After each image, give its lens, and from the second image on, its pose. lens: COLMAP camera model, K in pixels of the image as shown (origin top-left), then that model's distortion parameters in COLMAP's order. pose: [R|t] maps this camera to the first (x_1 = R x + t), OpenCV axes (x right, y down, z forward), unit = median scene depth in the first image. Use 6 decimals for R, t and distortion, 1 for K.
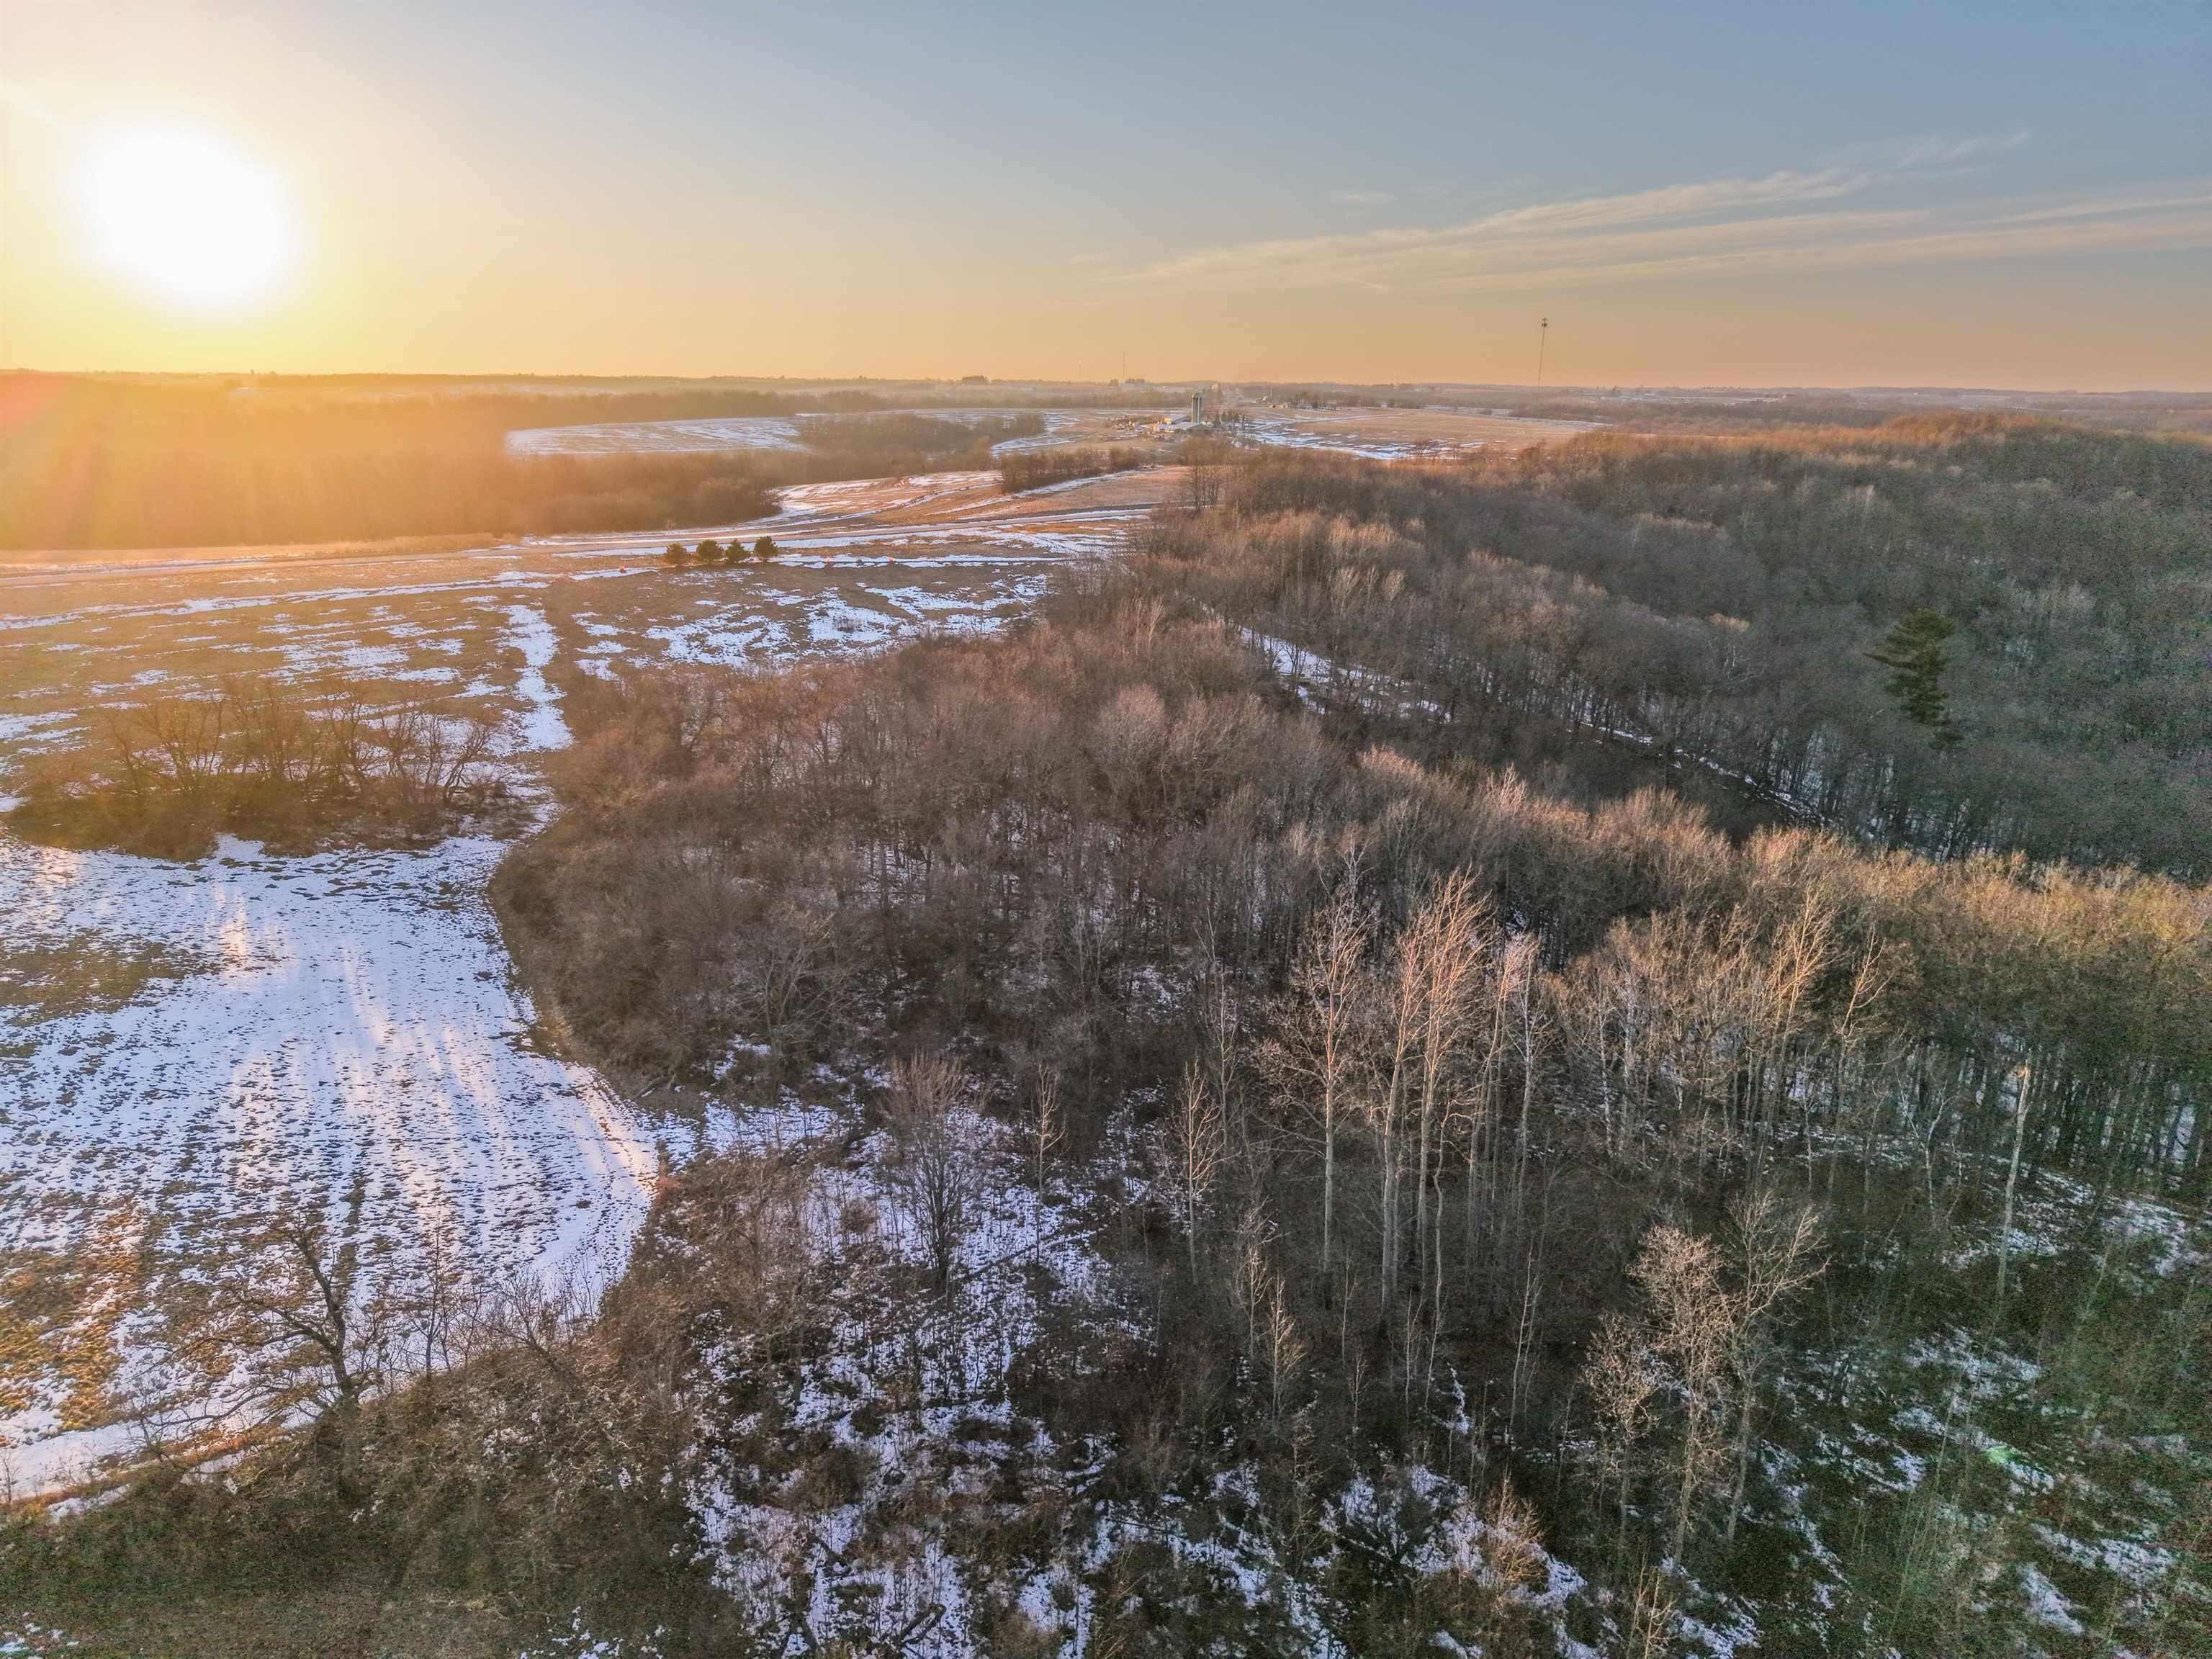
lens RADIAL K [[1502.2, 0, 1106.0], [0, 1502.2, 829.5], [0, 0, 1]] dist [0.005898, -0.001566]
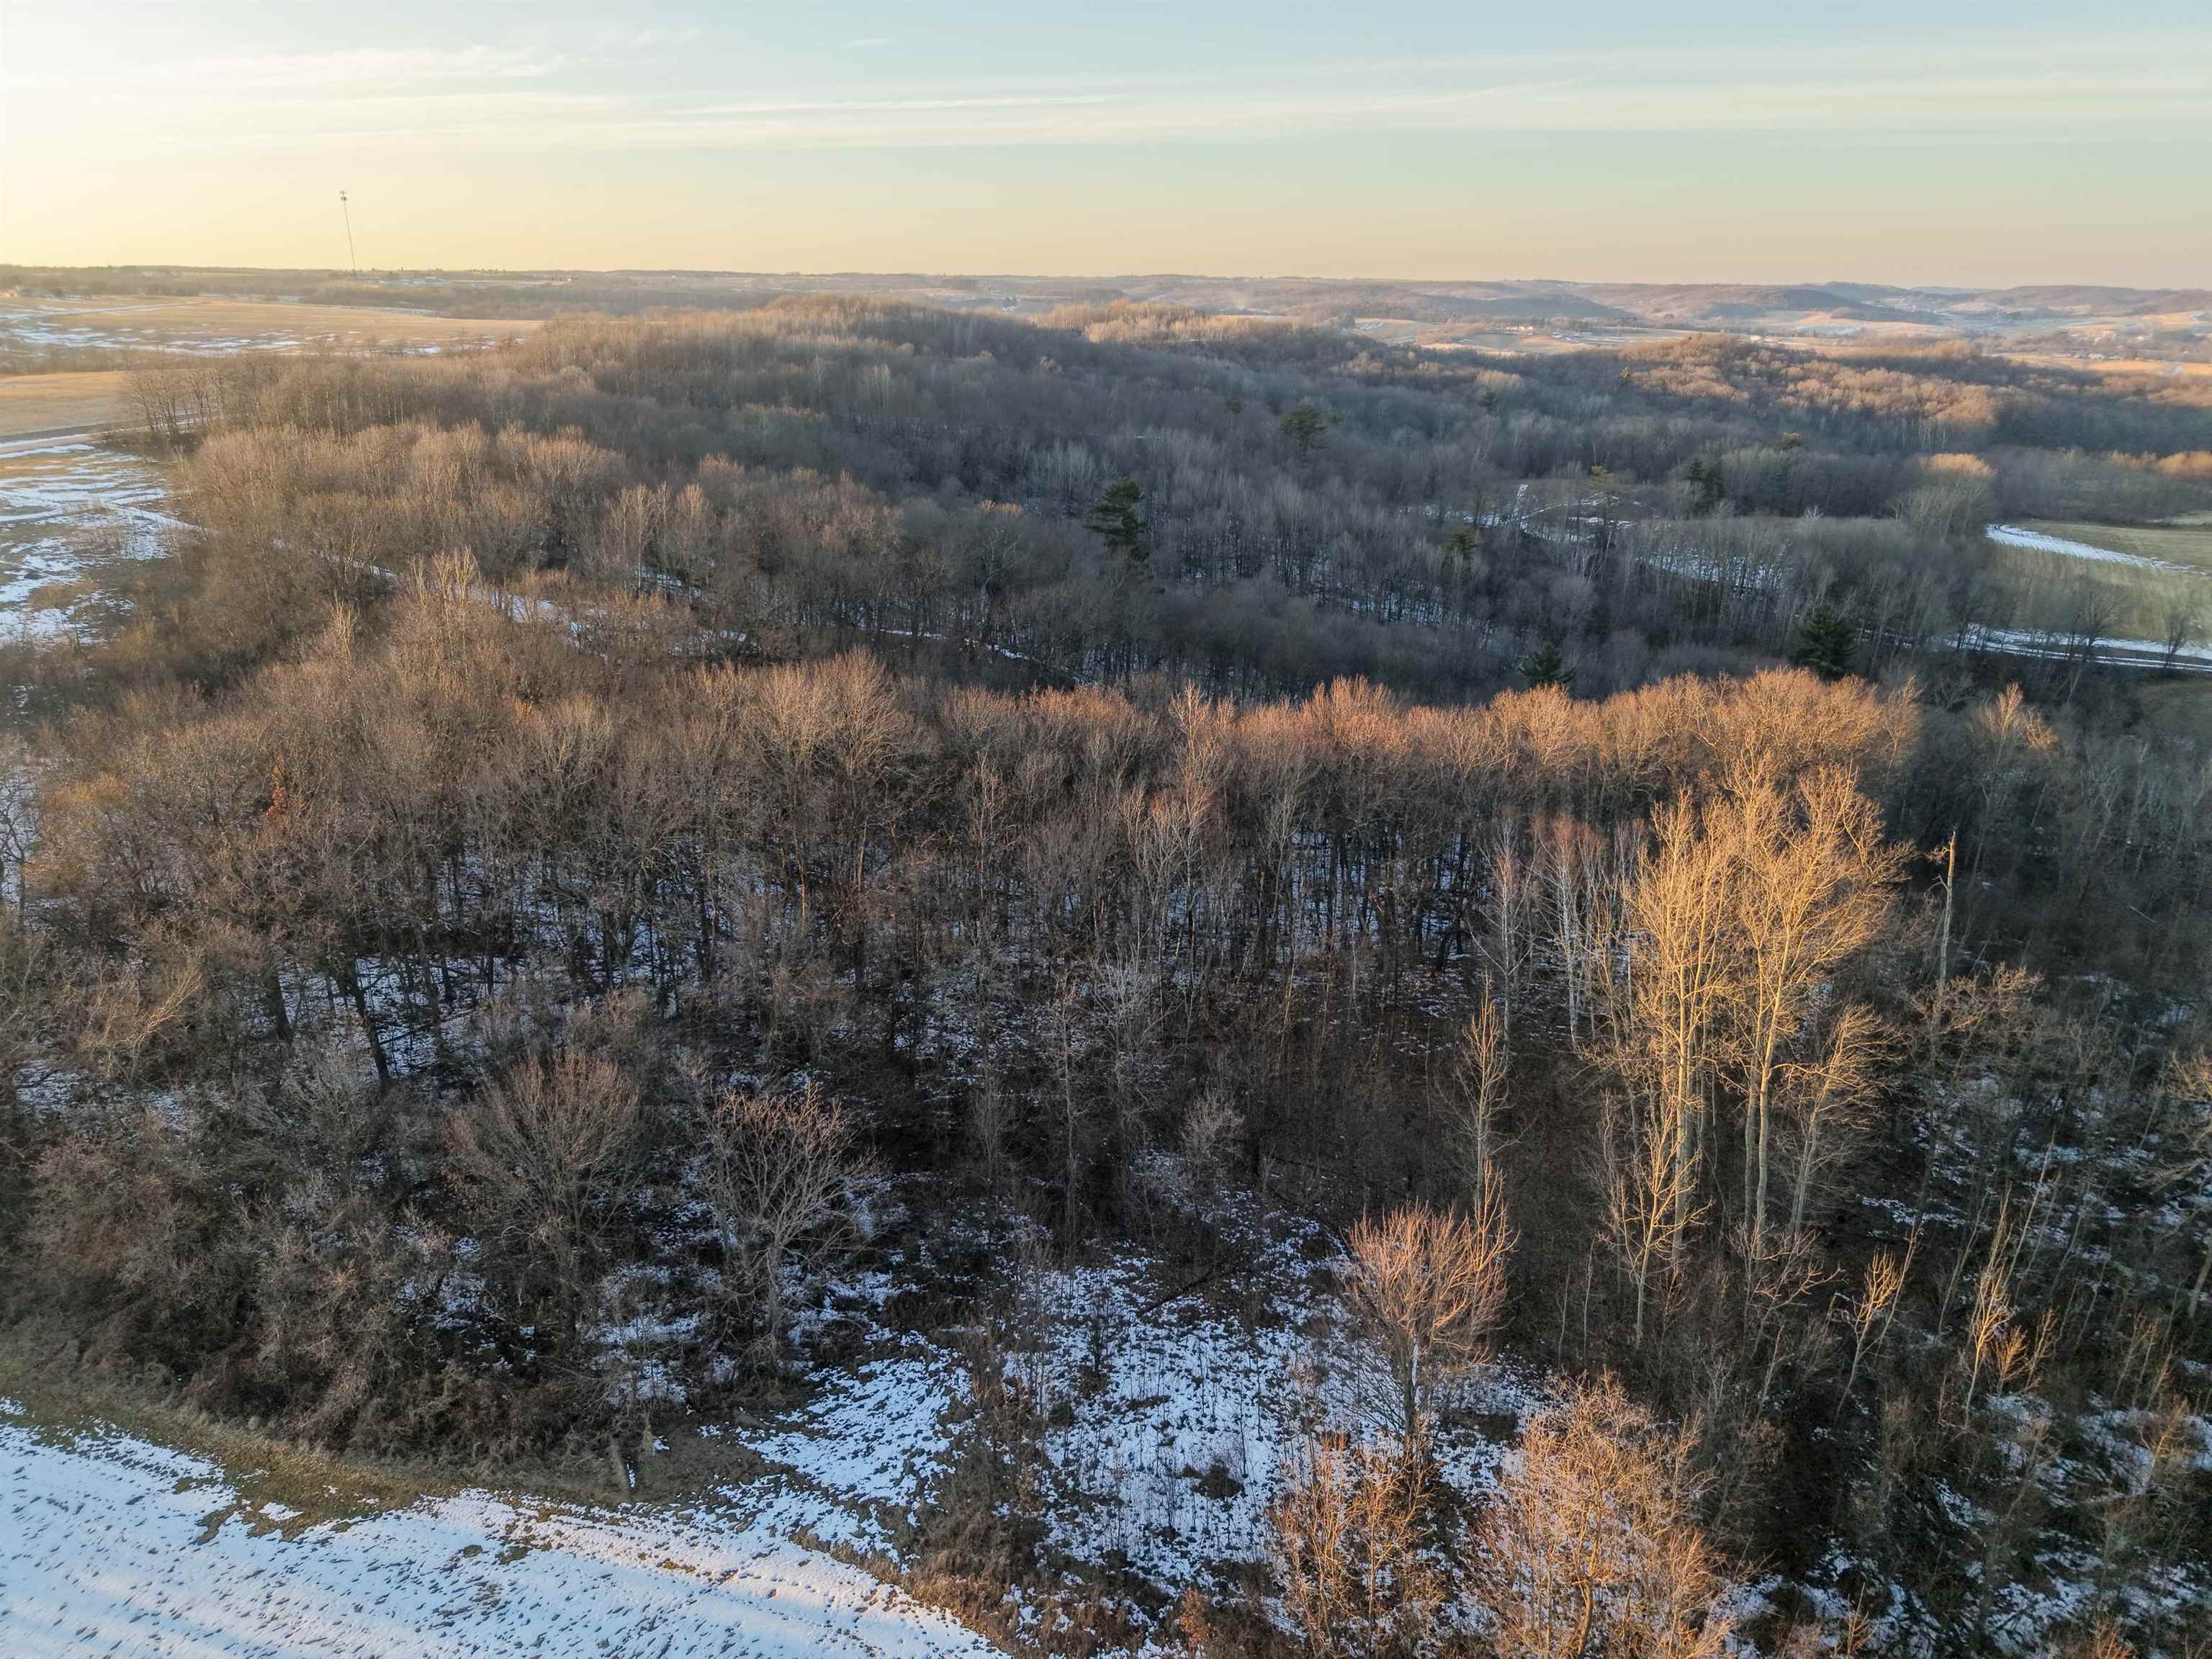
lens RADIAL K [[1502.2, 0, 1106.0], [0, 1502.2, 829.5], [0, 0, 1]] dist [0.005898, -0.001566]
pose [[0.729484, -0.240680, 0.640255, -0.199465], [0.195474, 0.970366, 0.142057, -0.049546], [-0.655472, 0.021525, 0.754913, 0.173272]]
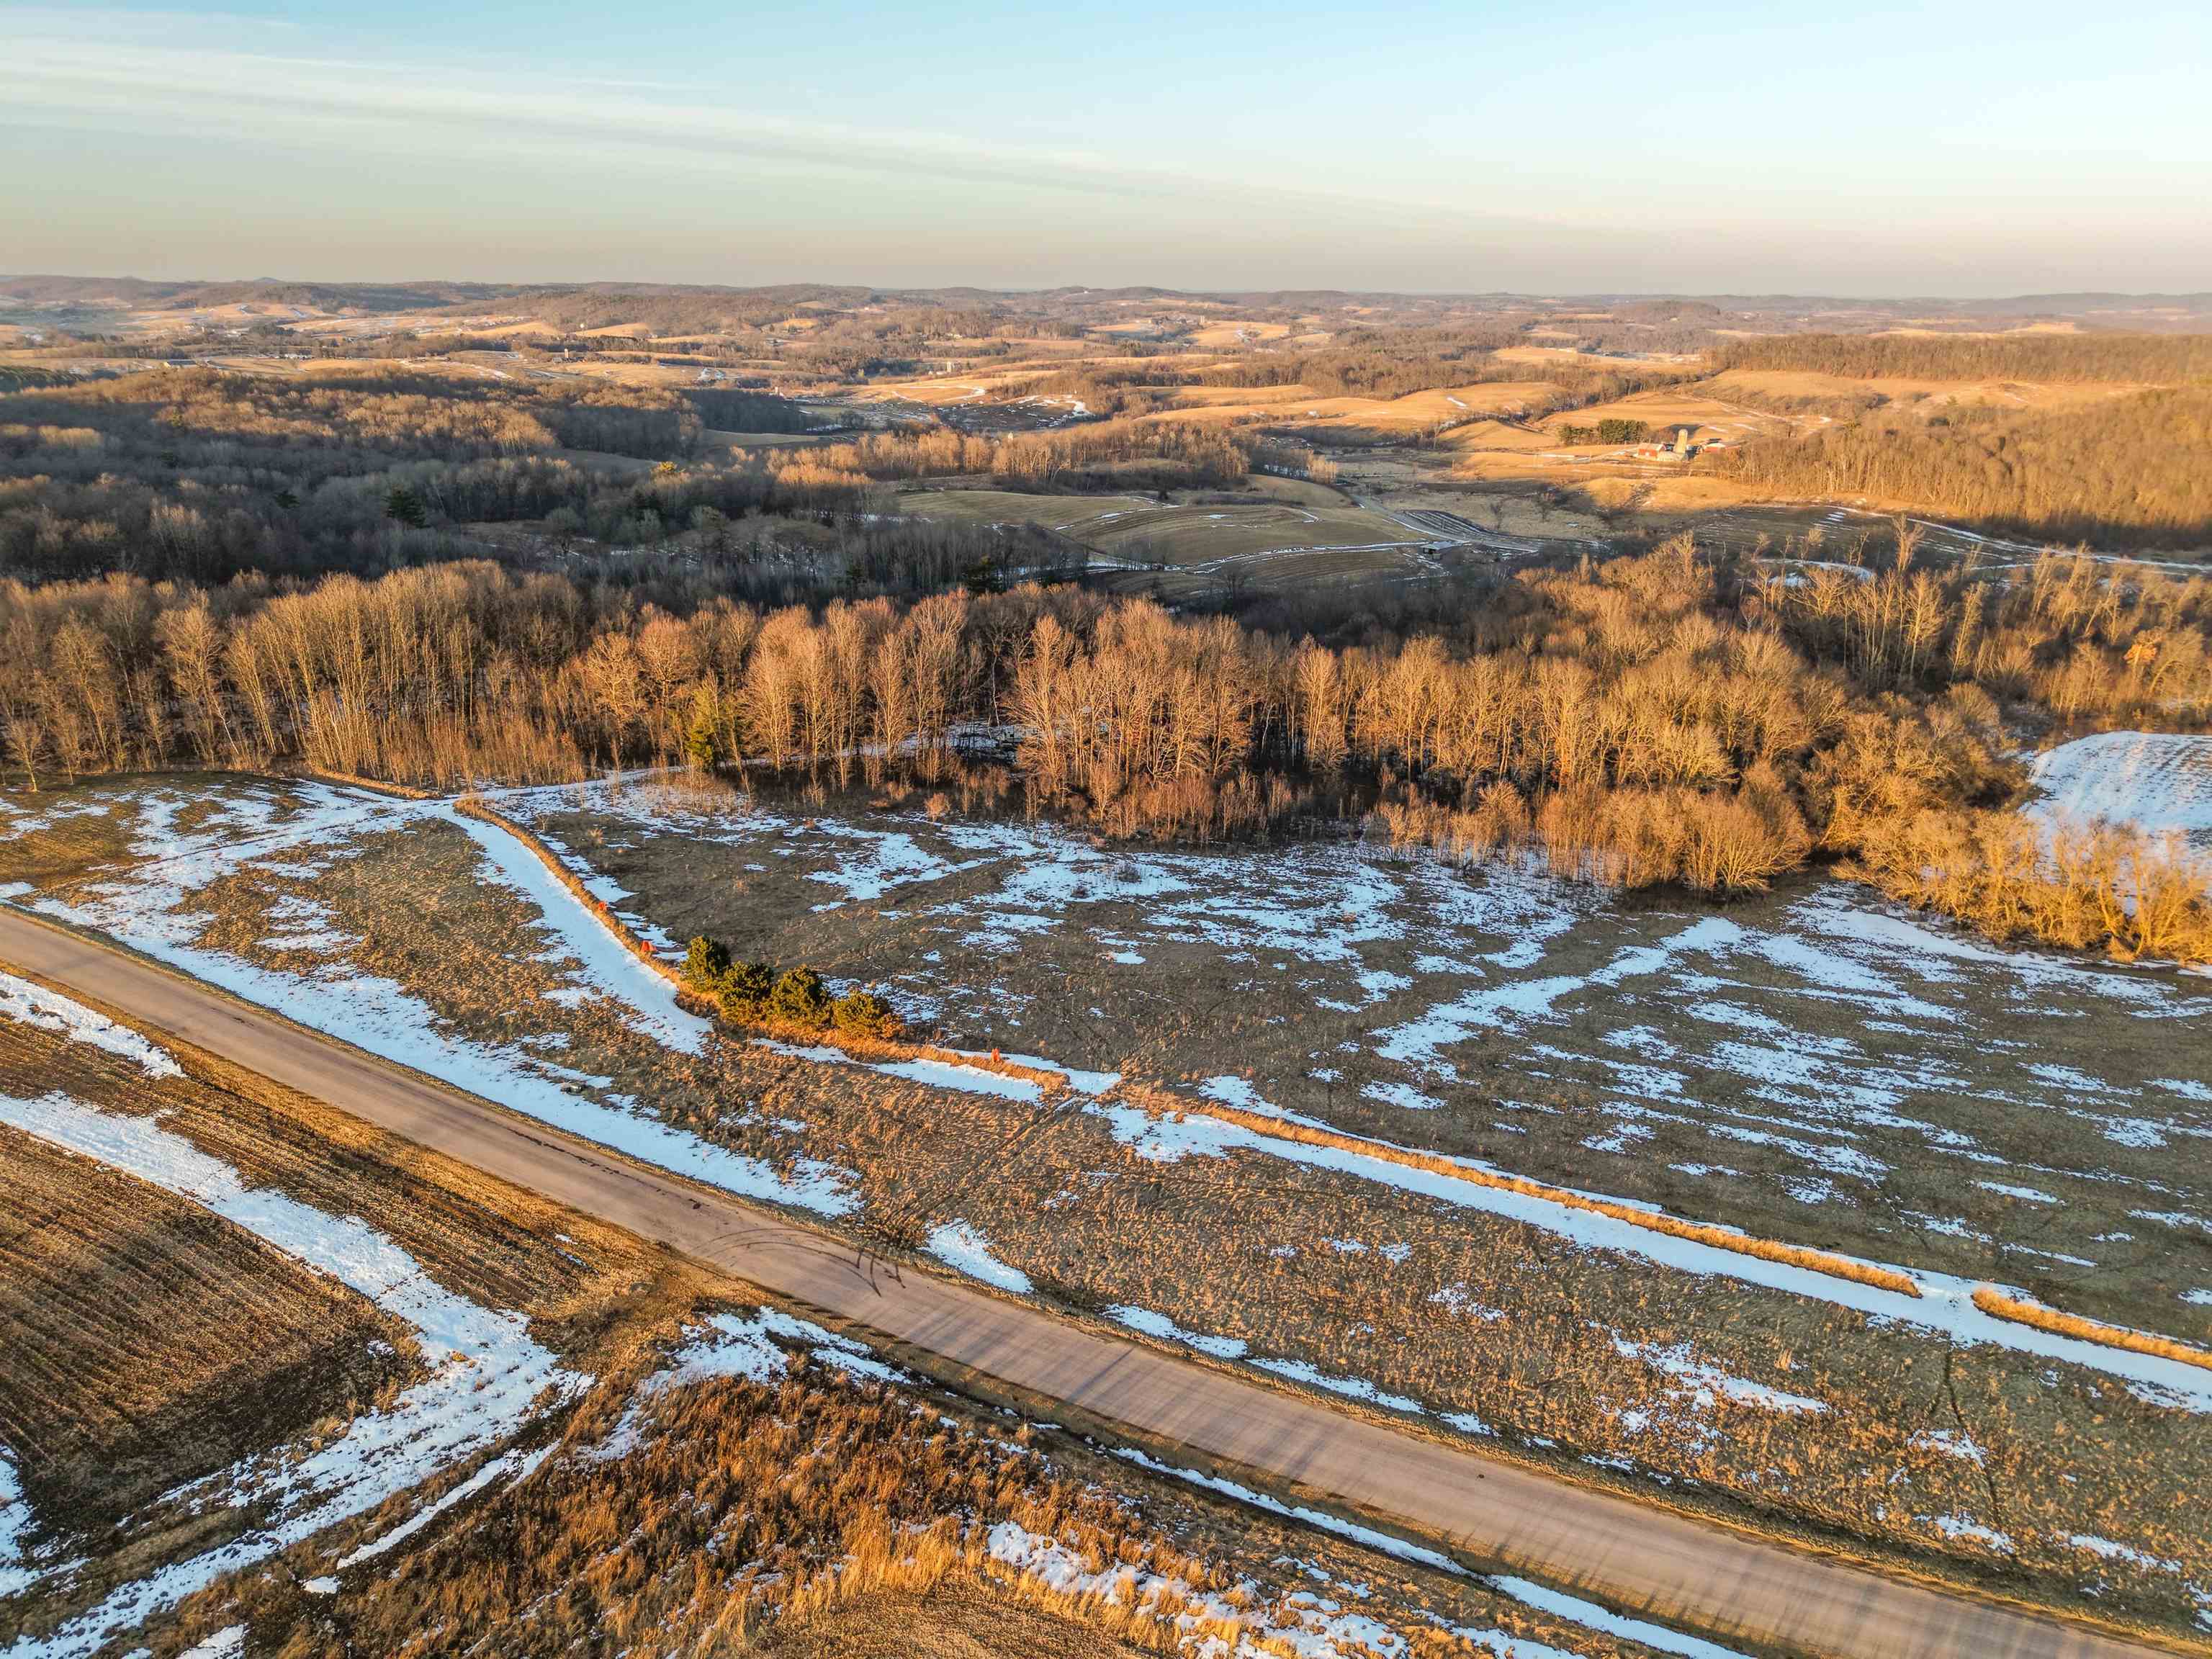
lens RADIAL K [[1507.6, 0, 1106.0], [0, 1507.6, 829.5], [0, 0, 1]] dist [0.000626, -0.004242]
pose [[-0.331415, -0.332558, 0.882932, -0.800620], [0.260950, 0.867005, 0.424508, -0.464638], [-0.906680, 0.371089, -0.200557, 1.154864]]
